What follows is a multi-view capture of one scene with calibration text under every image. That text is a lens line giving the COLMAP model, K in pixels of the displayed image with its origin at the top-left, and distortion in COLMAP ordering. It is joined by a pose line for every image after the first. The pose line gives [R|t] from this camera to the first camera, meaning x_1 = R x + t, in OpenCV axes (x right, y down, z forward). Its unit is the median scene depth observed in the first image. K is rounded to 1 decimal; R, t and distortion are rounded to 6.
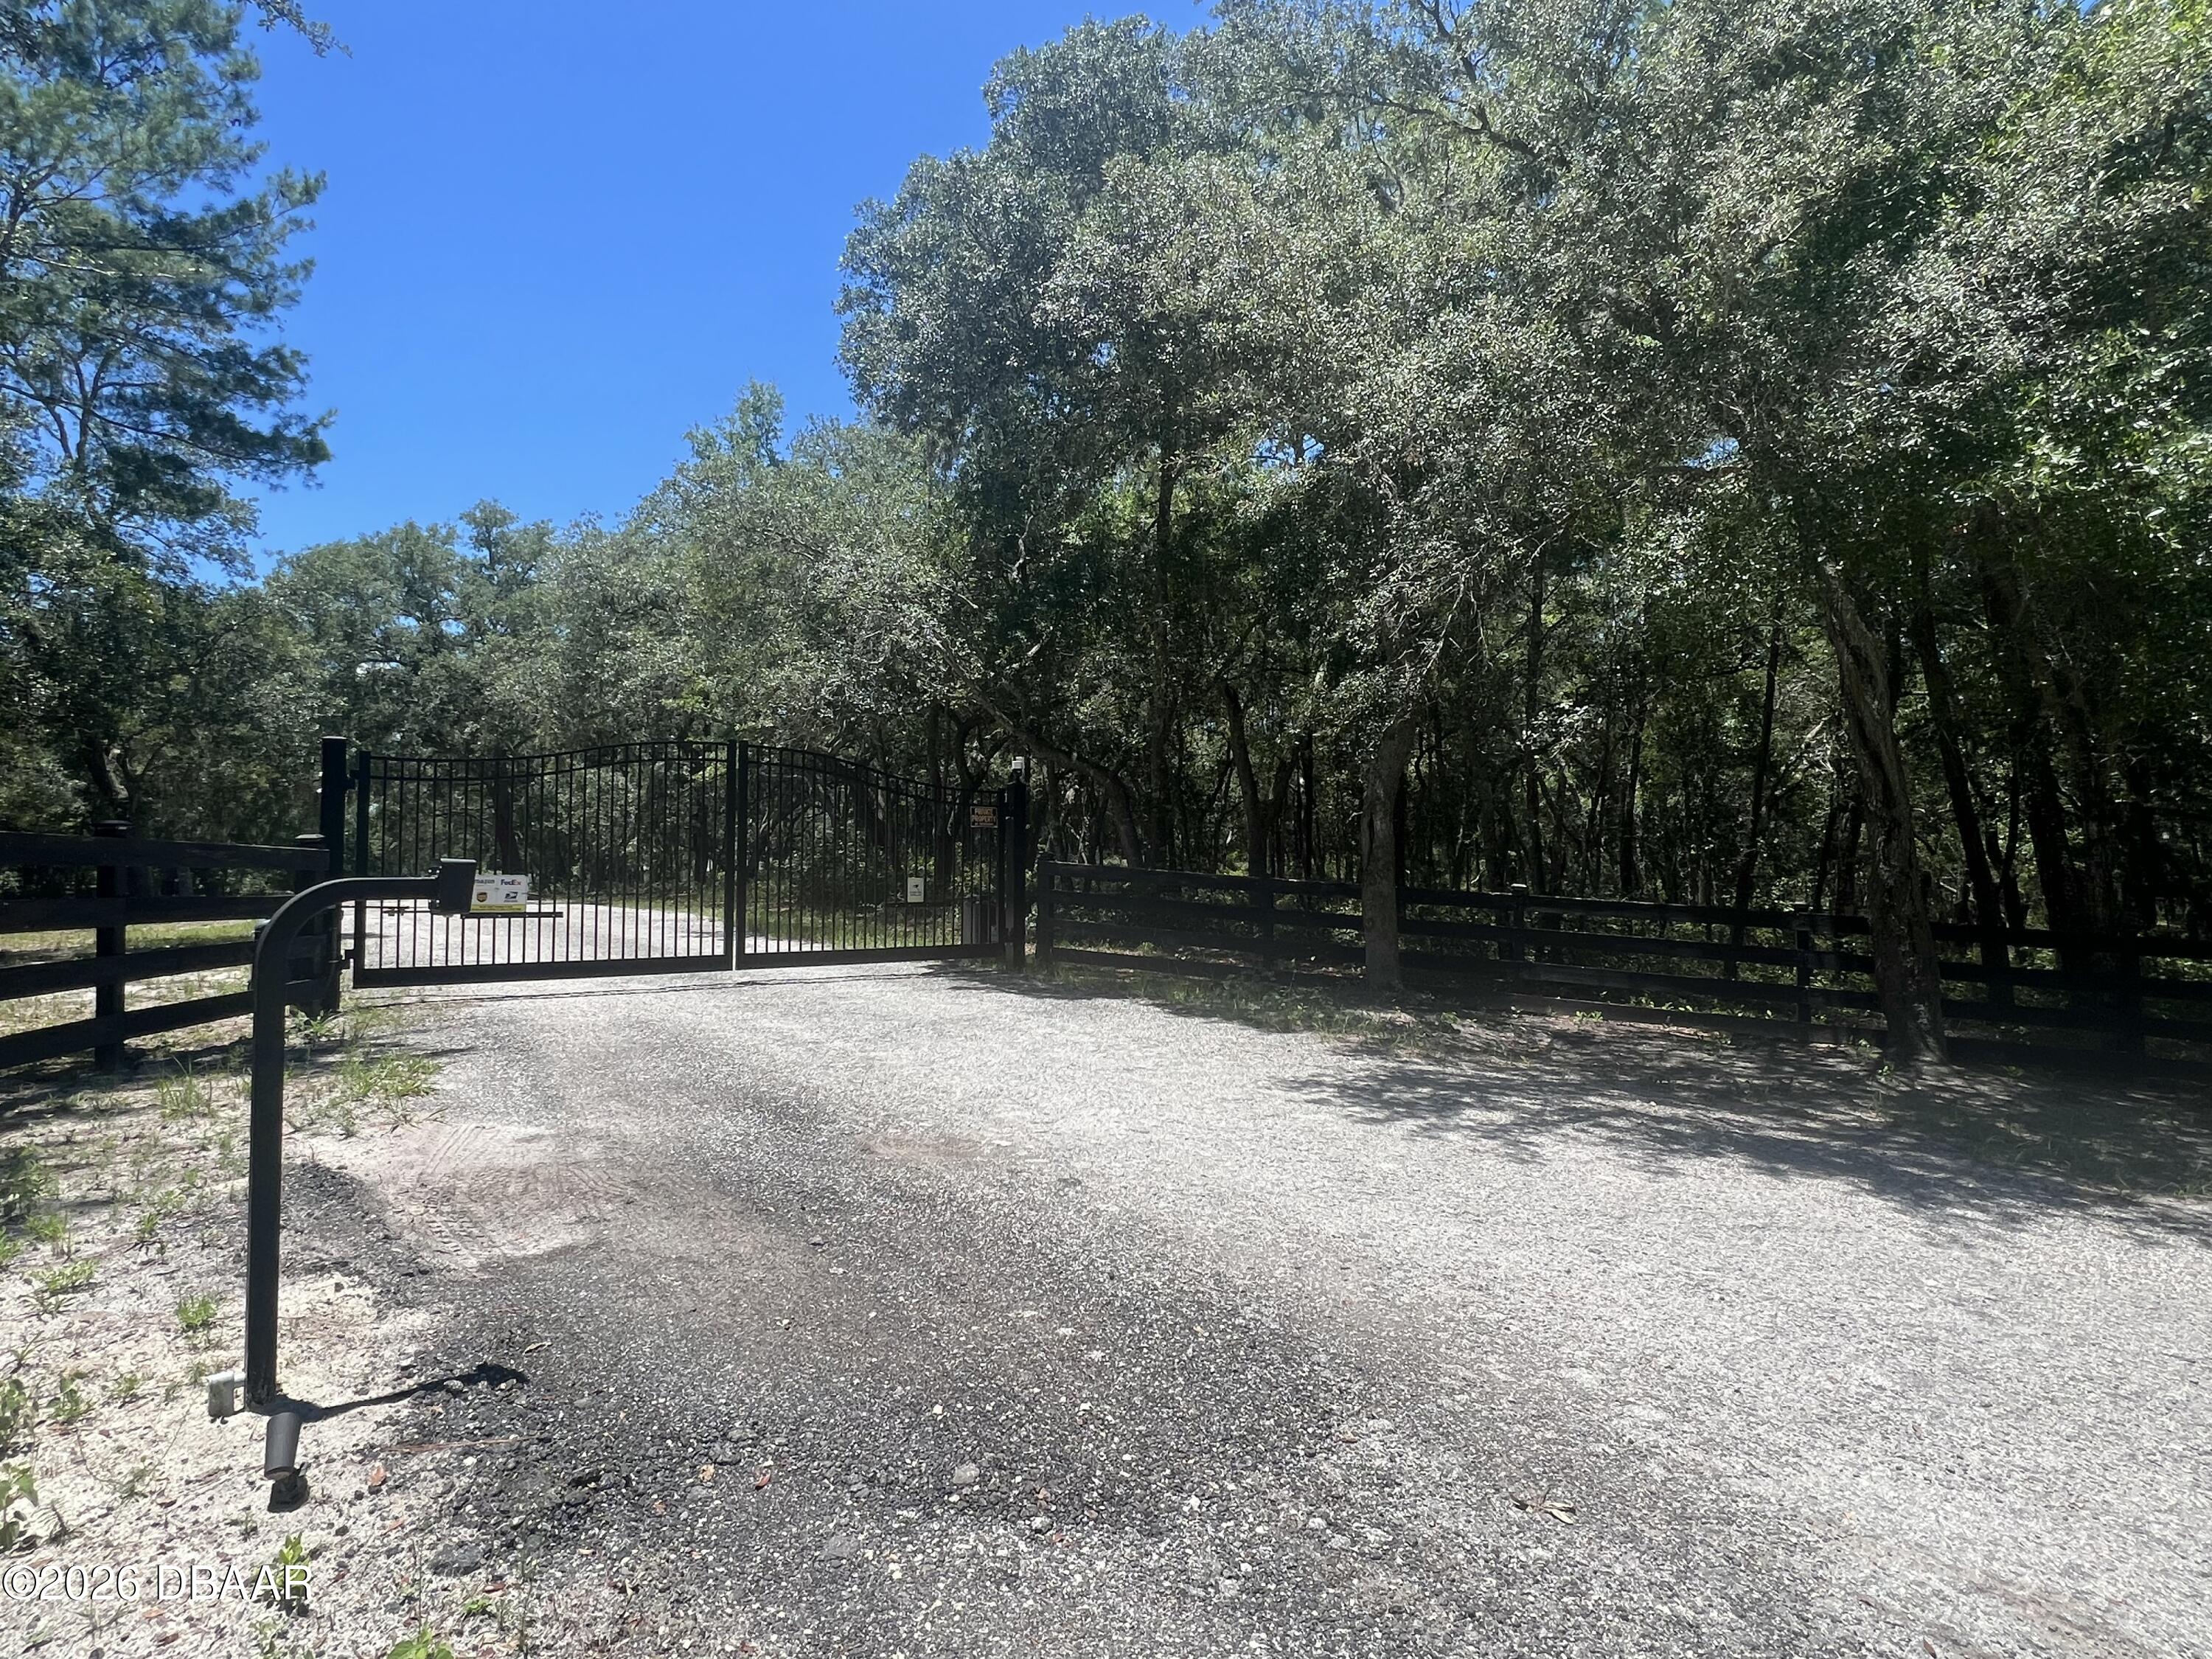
lens RADIAL K [[1133.6, 0, 1105.2], [0, 1133.6, 837.5], [0, 0, 1]] dist [-0.001676, 0.000380]
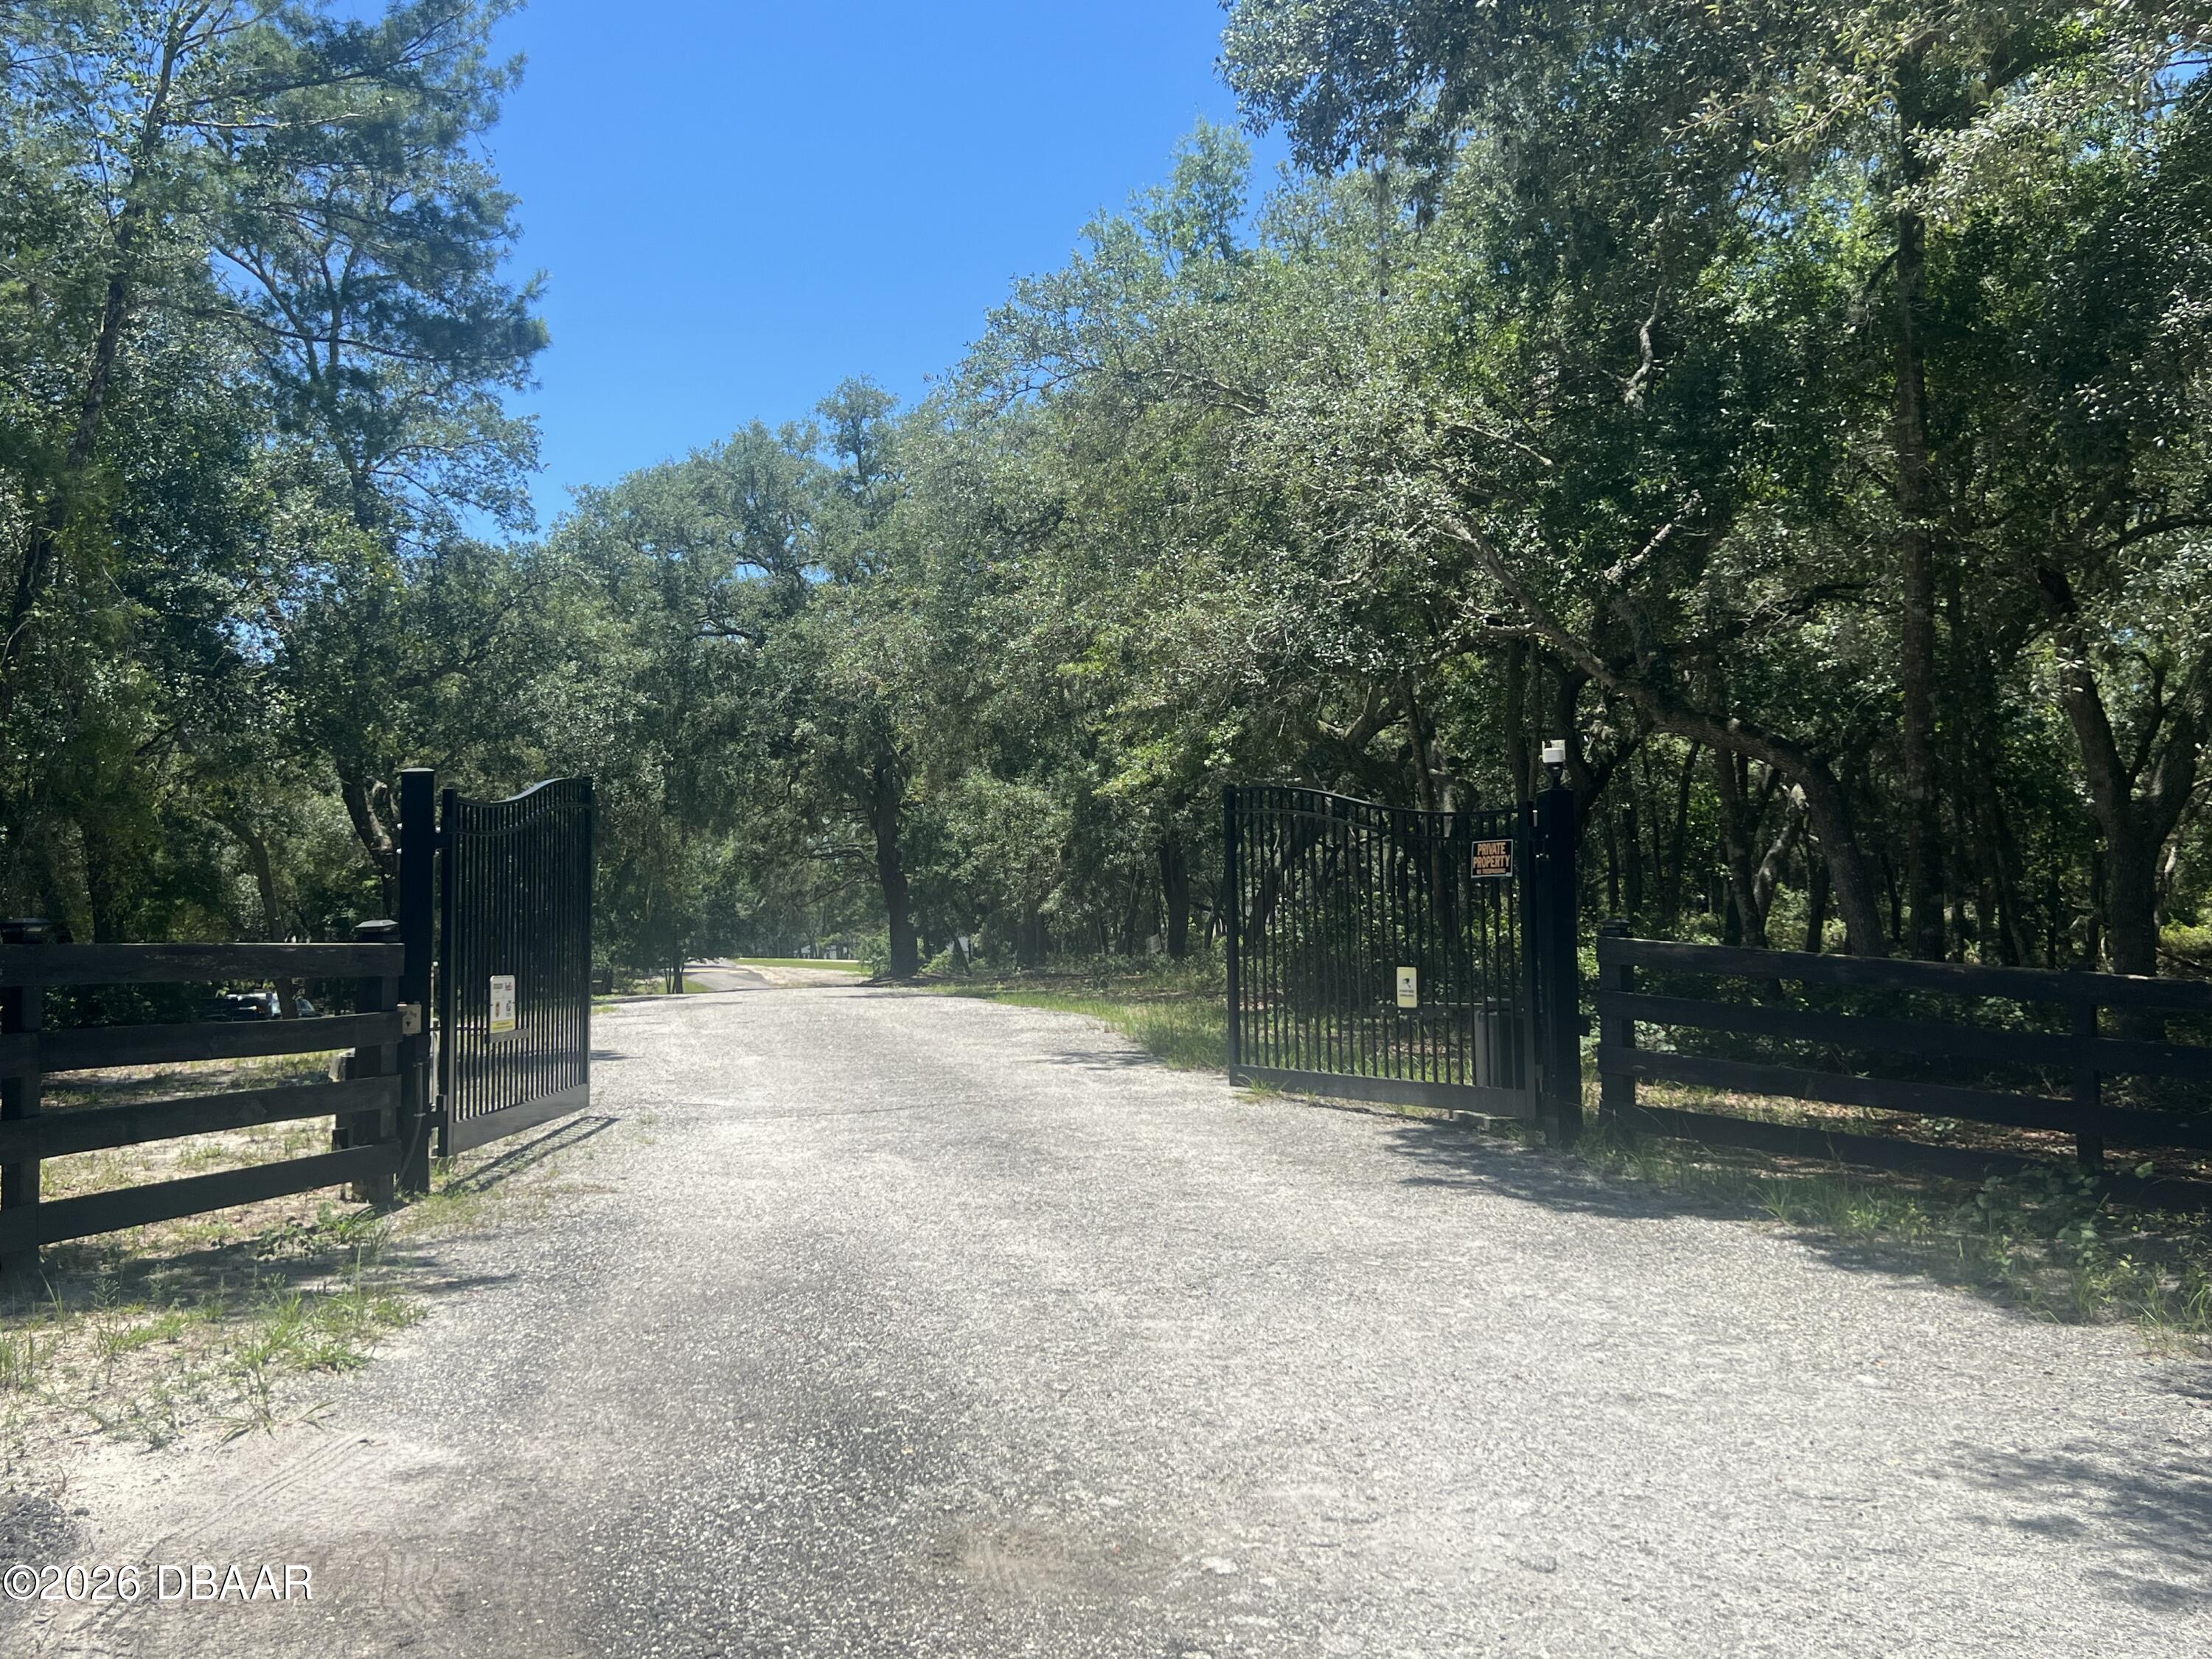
lens RADIAL K [[1924.5, 0, 1111.0], [0, 1924.5, 820.1], [0, 0, 1]] dist [0.112331, -0.203527]
pose [[0.920457, -0.033267, -0.389426, 0.051727], [0.023127, 0.999261, -0.030699, -0.006679], [0.390160, 0.019251, 0.920546, 0.054189]]
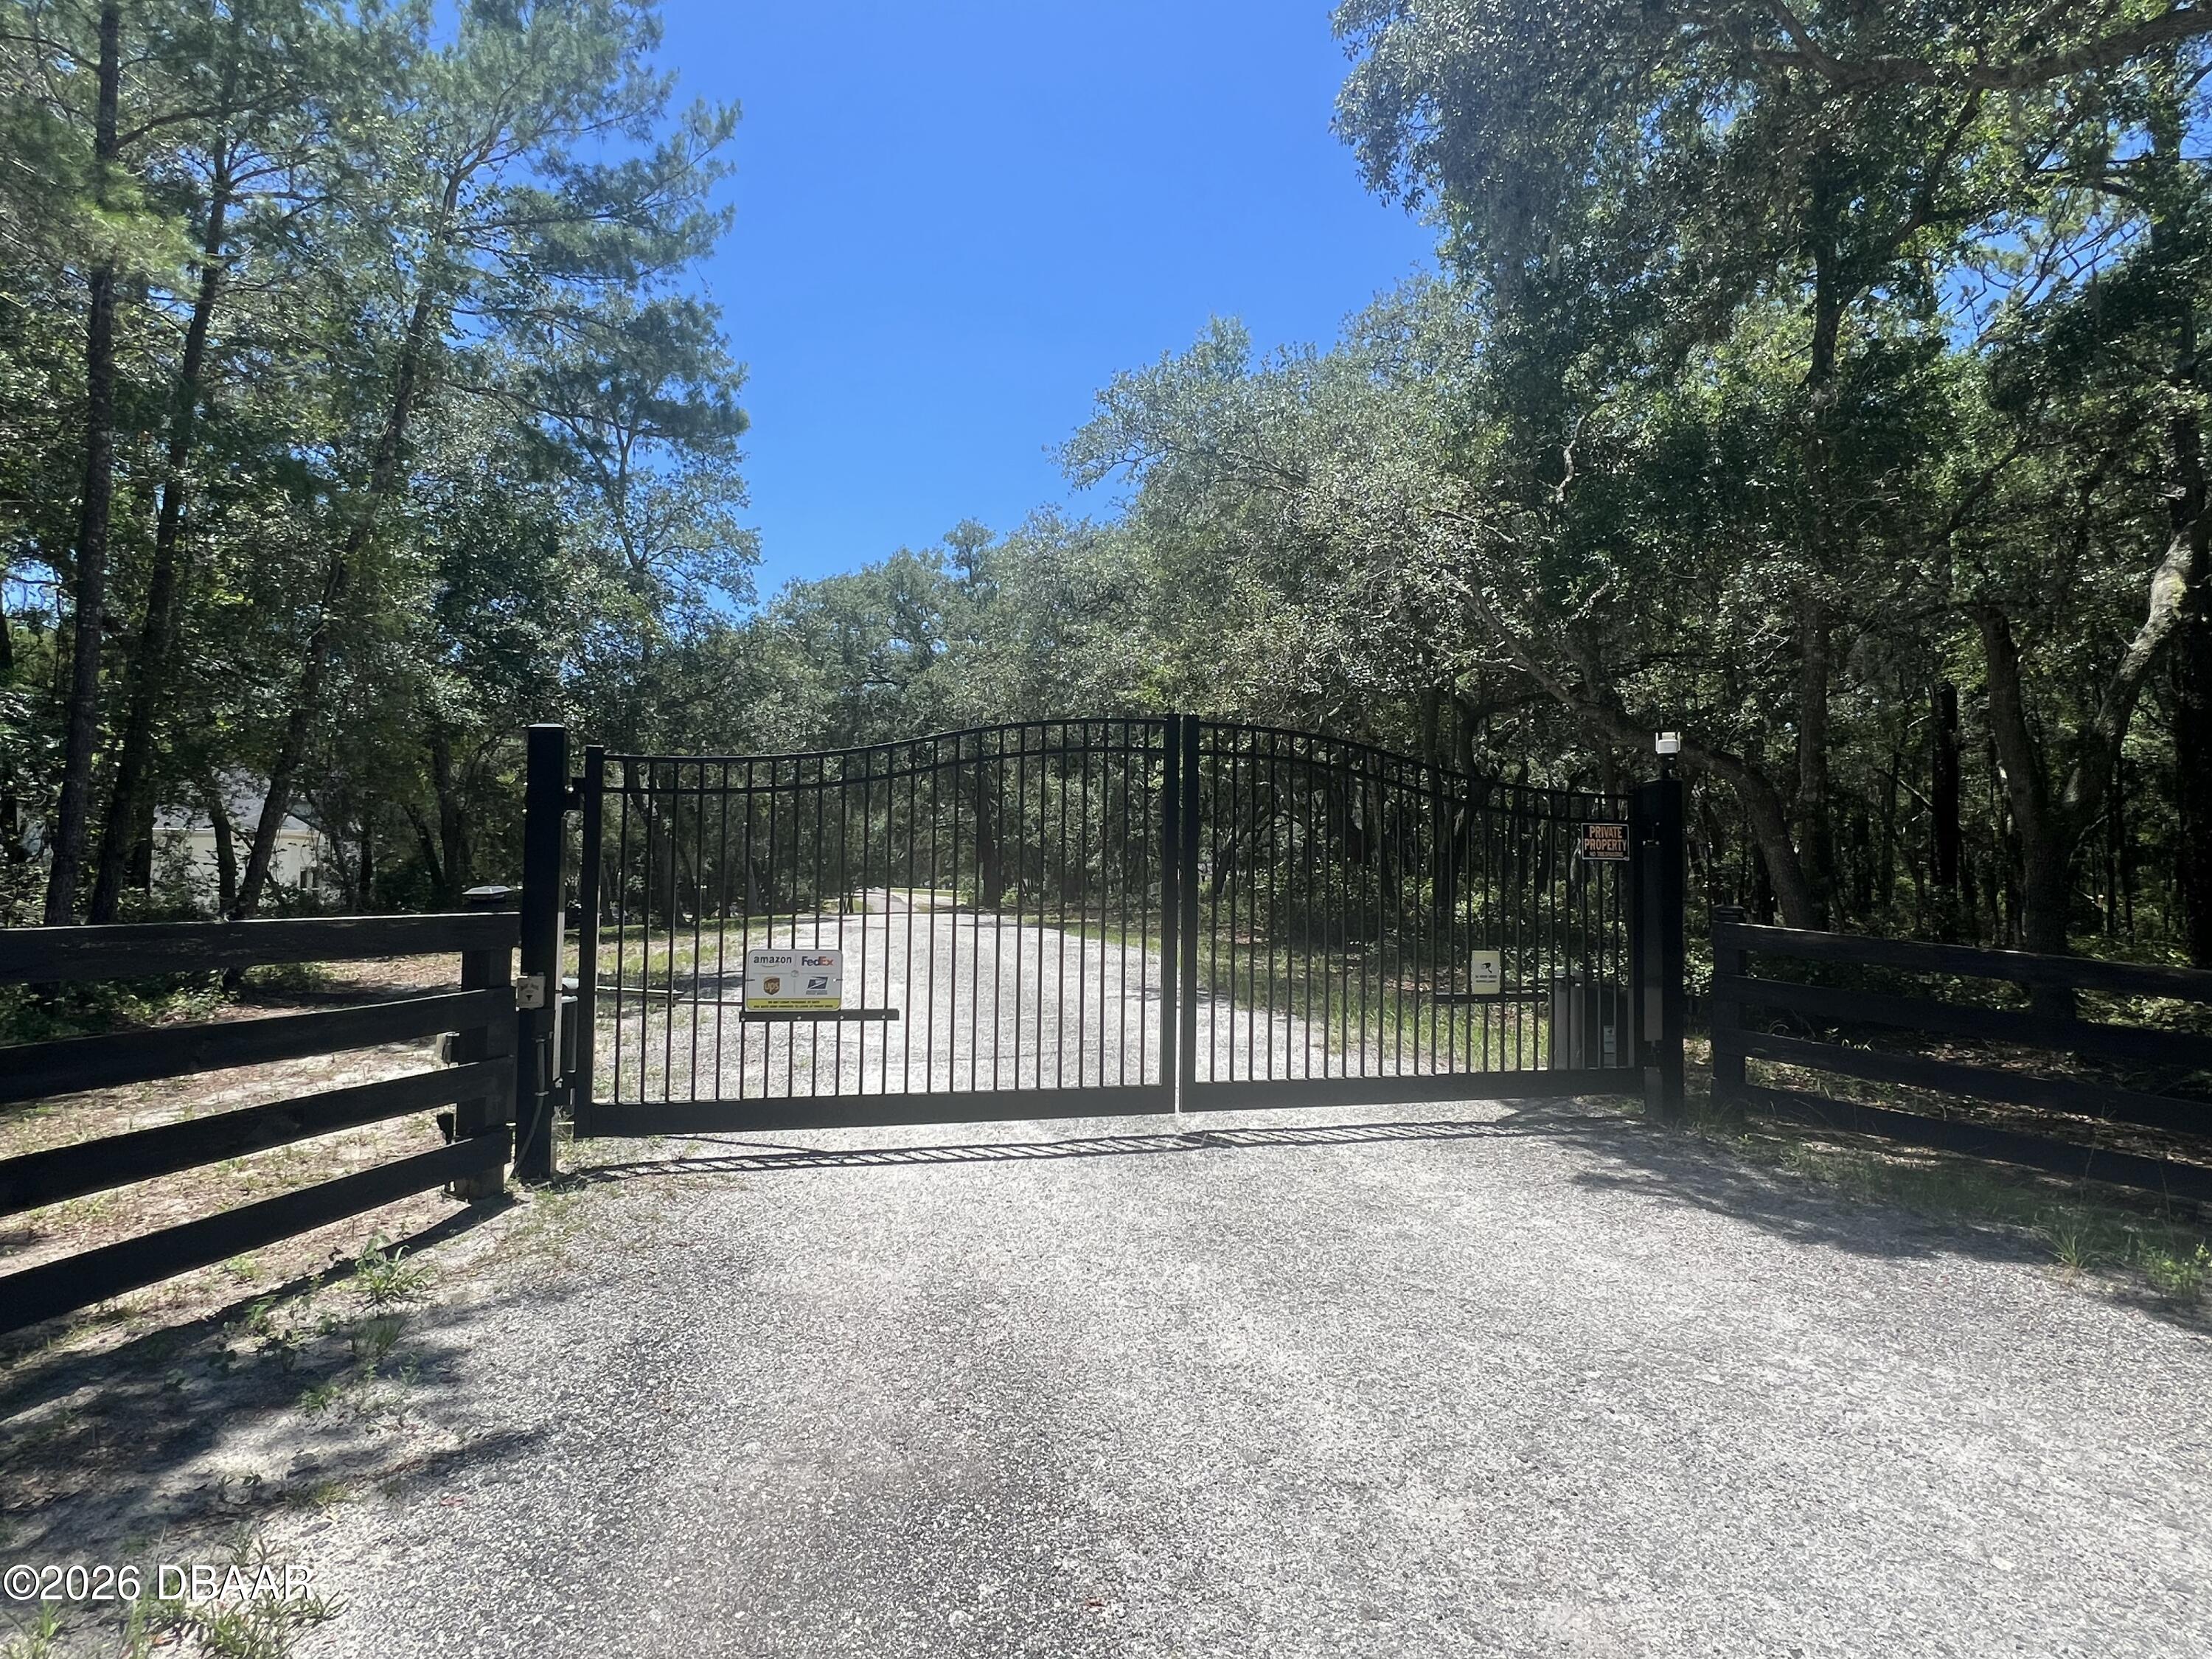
lens RADIAL K [[1133.6, 0, 1105.2], [0, 1133.6, 837.5], [0, 0, 1]] dist [-0.001676, 0.000380]
pose [[0.920213, -0.003686, -0.391401, -0.071075], [0.001329, 0.999979, -0.006291, -0.010140], [0.391416, 0.005269, 0.920199, 0.239730]]
